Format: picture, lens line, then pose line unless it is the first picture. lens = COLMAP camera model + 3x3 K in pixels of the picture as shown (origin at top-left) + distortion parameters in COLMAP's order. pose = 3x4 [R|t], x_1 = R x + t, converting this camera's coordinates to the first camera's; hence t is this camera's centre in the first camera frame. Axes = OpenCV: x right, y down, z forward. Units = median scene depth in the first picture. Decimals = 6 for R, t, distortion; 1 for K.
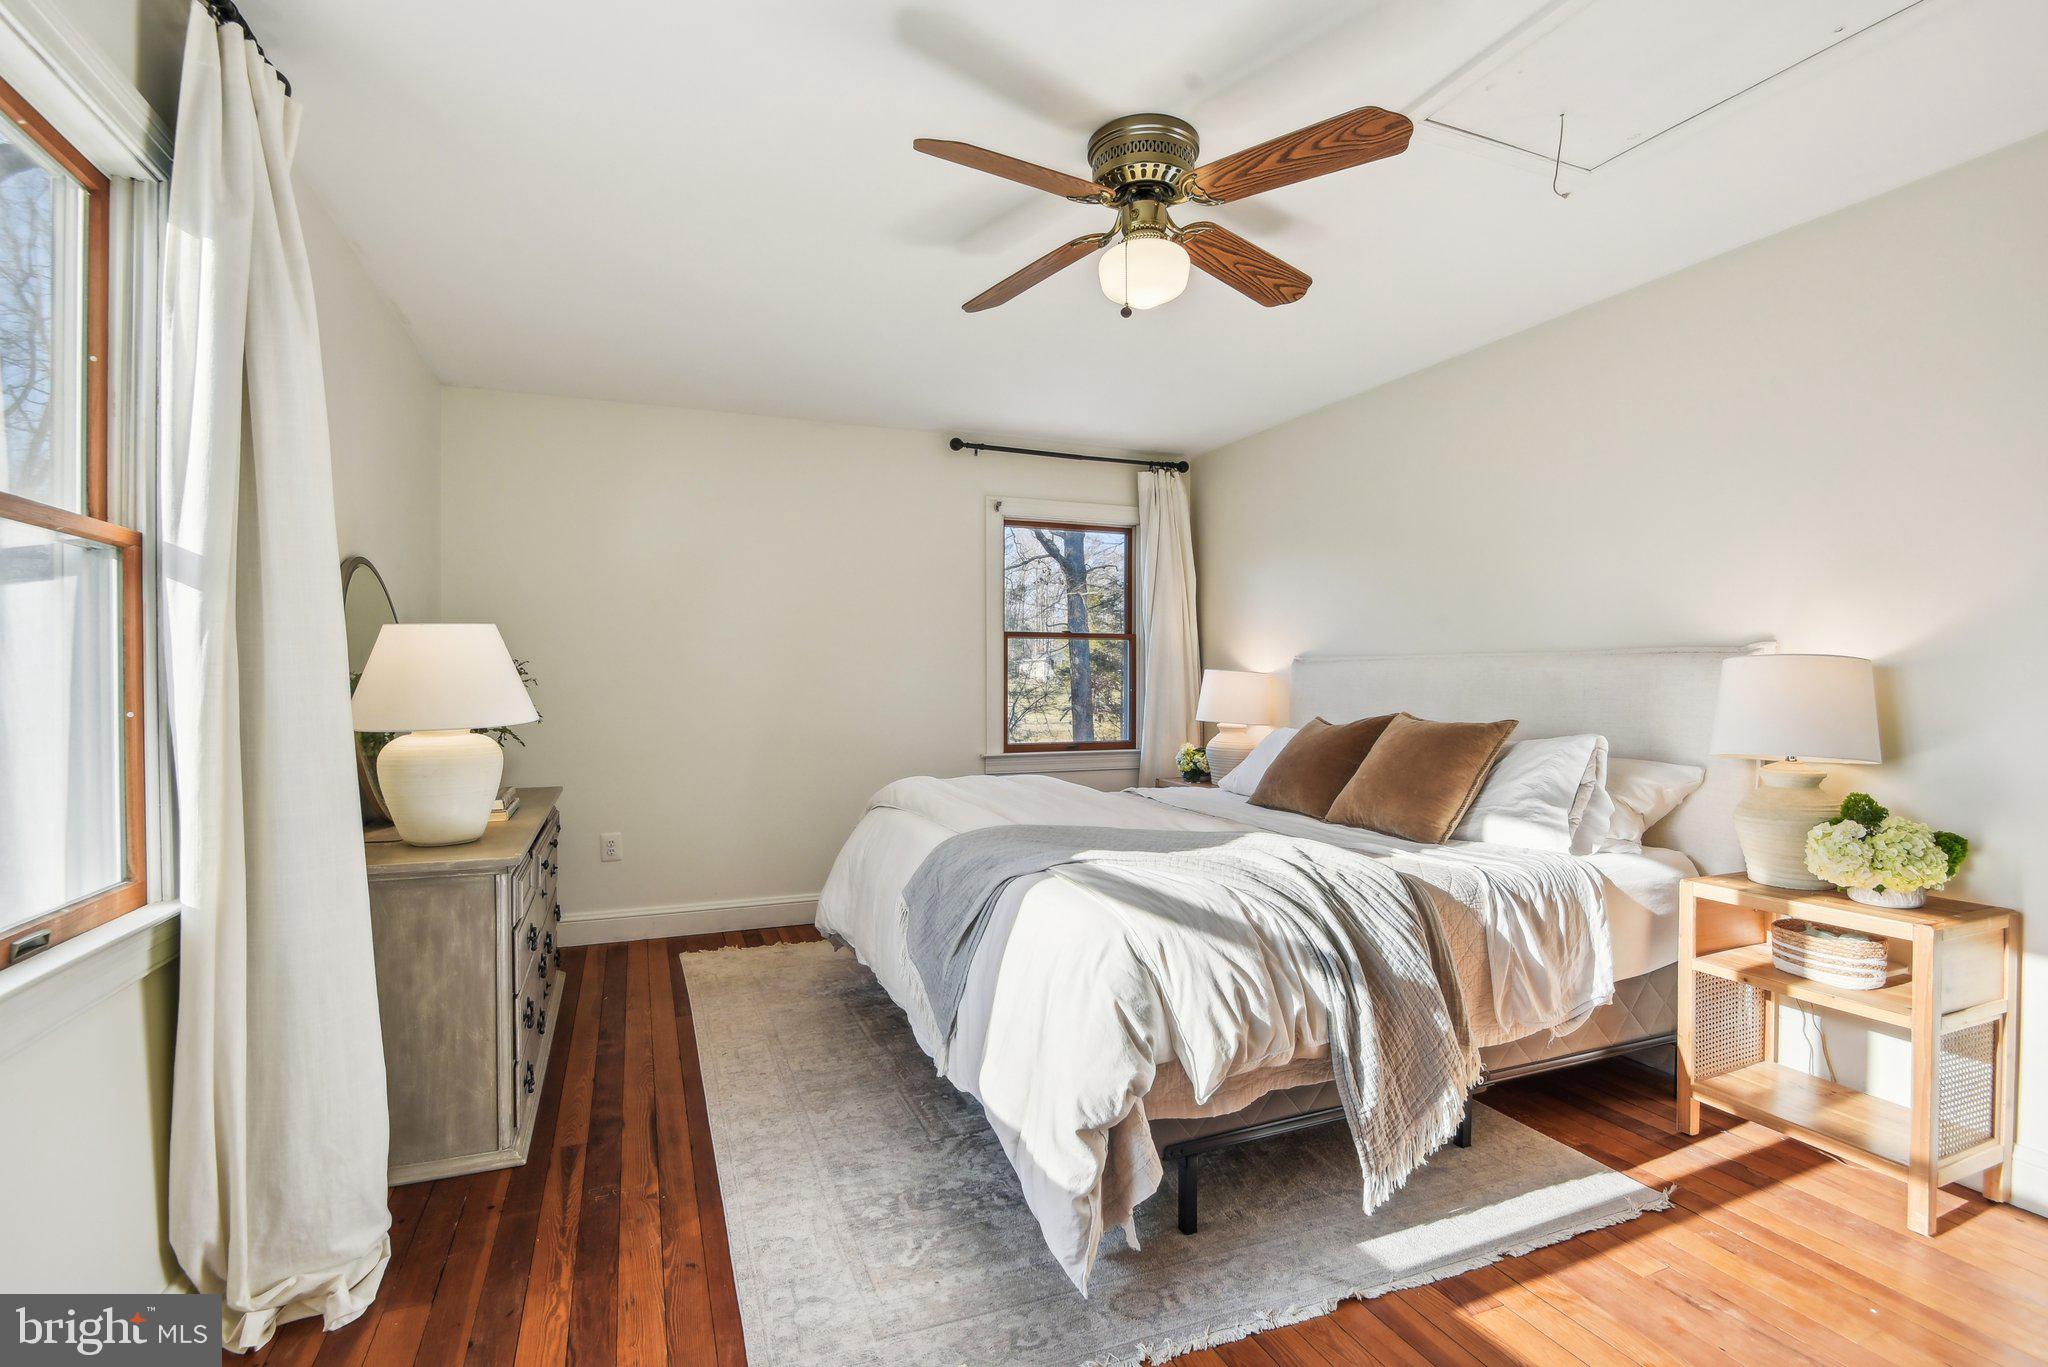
lens RADIAL K [[954.9, 0, 1024.0], [0, 954.9, 683.5], [0, 0, 1]] dist [-0.001466, -0.017665]
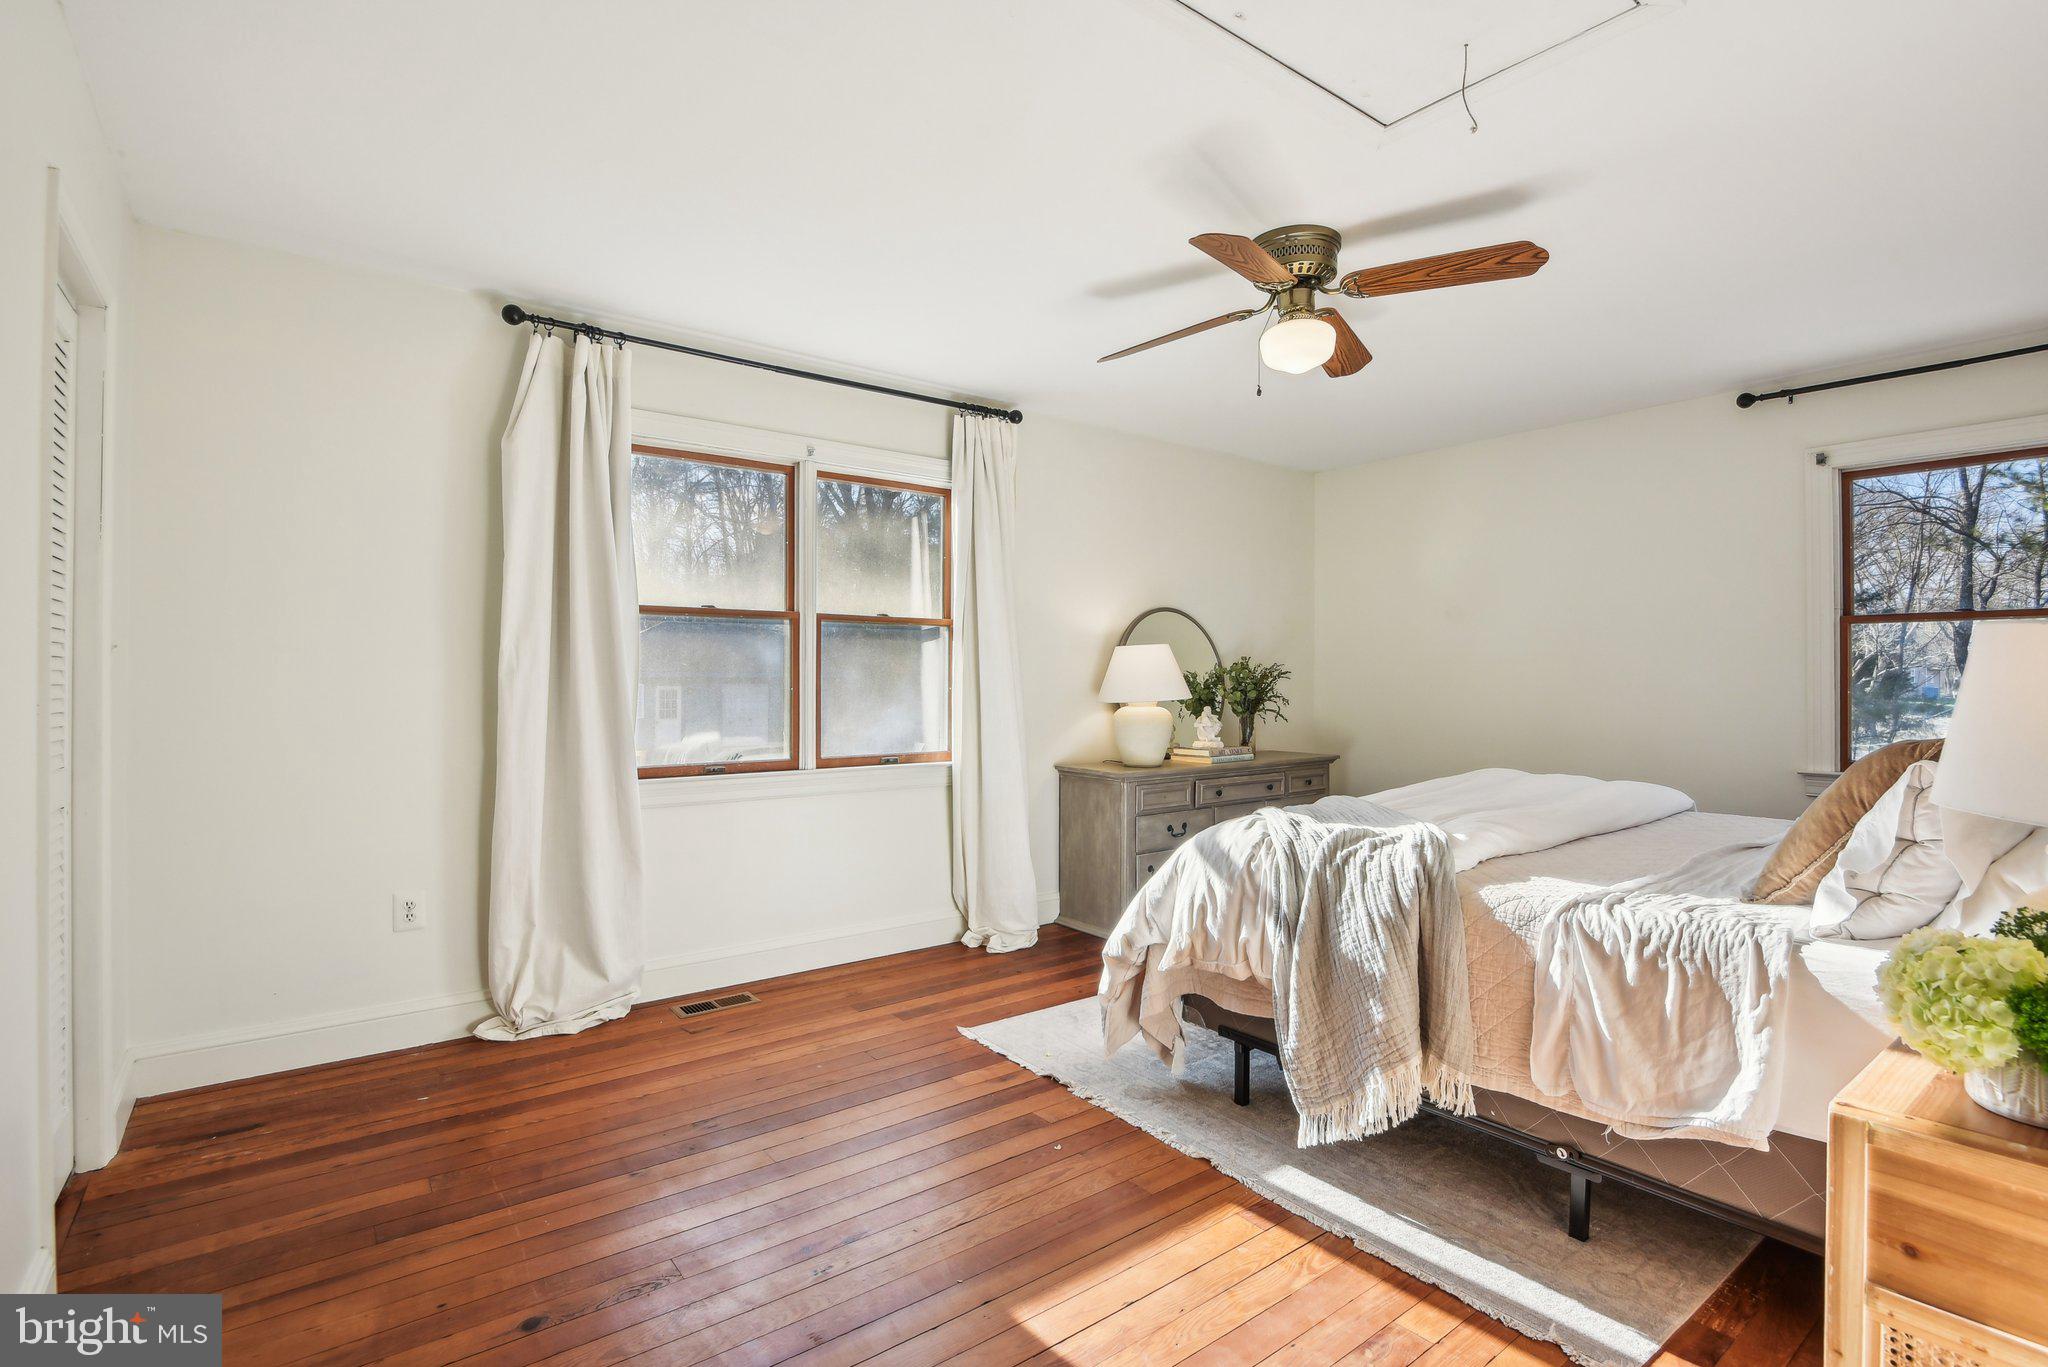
lens RADIAL K [[985.4, 0, 1026.2], [0, 985.4, 672.7], [0, 0, 1]] dist [0.000400, -0.000170]
pose [[0.267647, -0.003386, -0.963511, 1.214660], [-0.009861, 0.999932, -0.006254, 0.004360], [0.963467, 0.011175, 0.267596, 0.315573]]
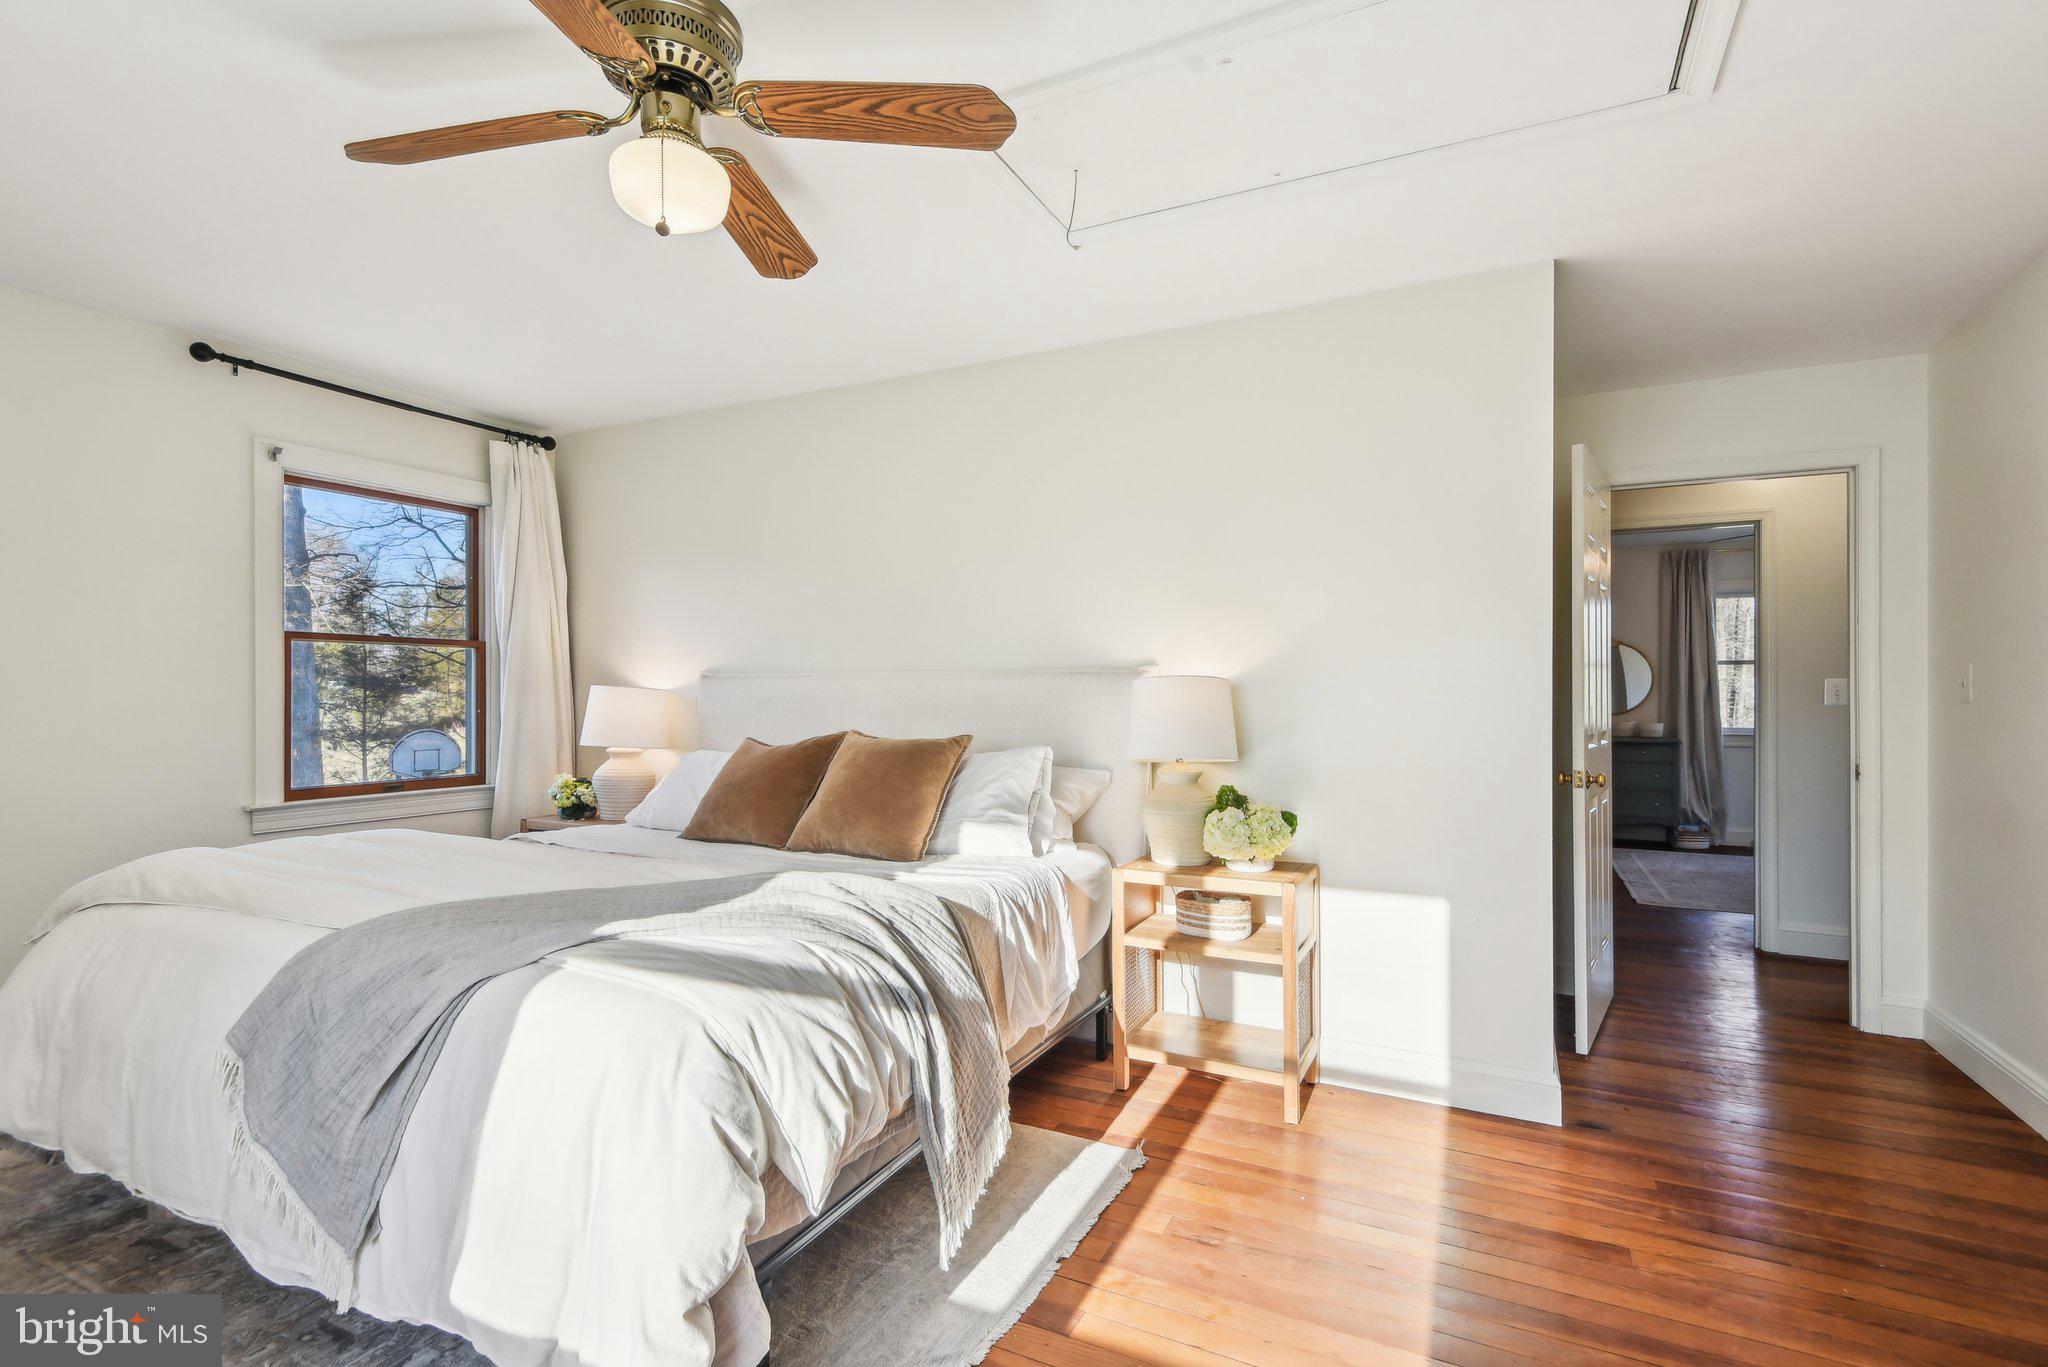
lens RADIAL K [[967.7, 0, 1019.4], [0, 967.7, 687.9], [0, 0, 1]] dist [0.014112, -0.000645]
pose [[0.751579, 0.003817, 0.659632, -0.186085], [0.005461, 0.999913, -0.012009, -0.000238], [-0.659620, 0.012628, 0.751493, 0.198281]]
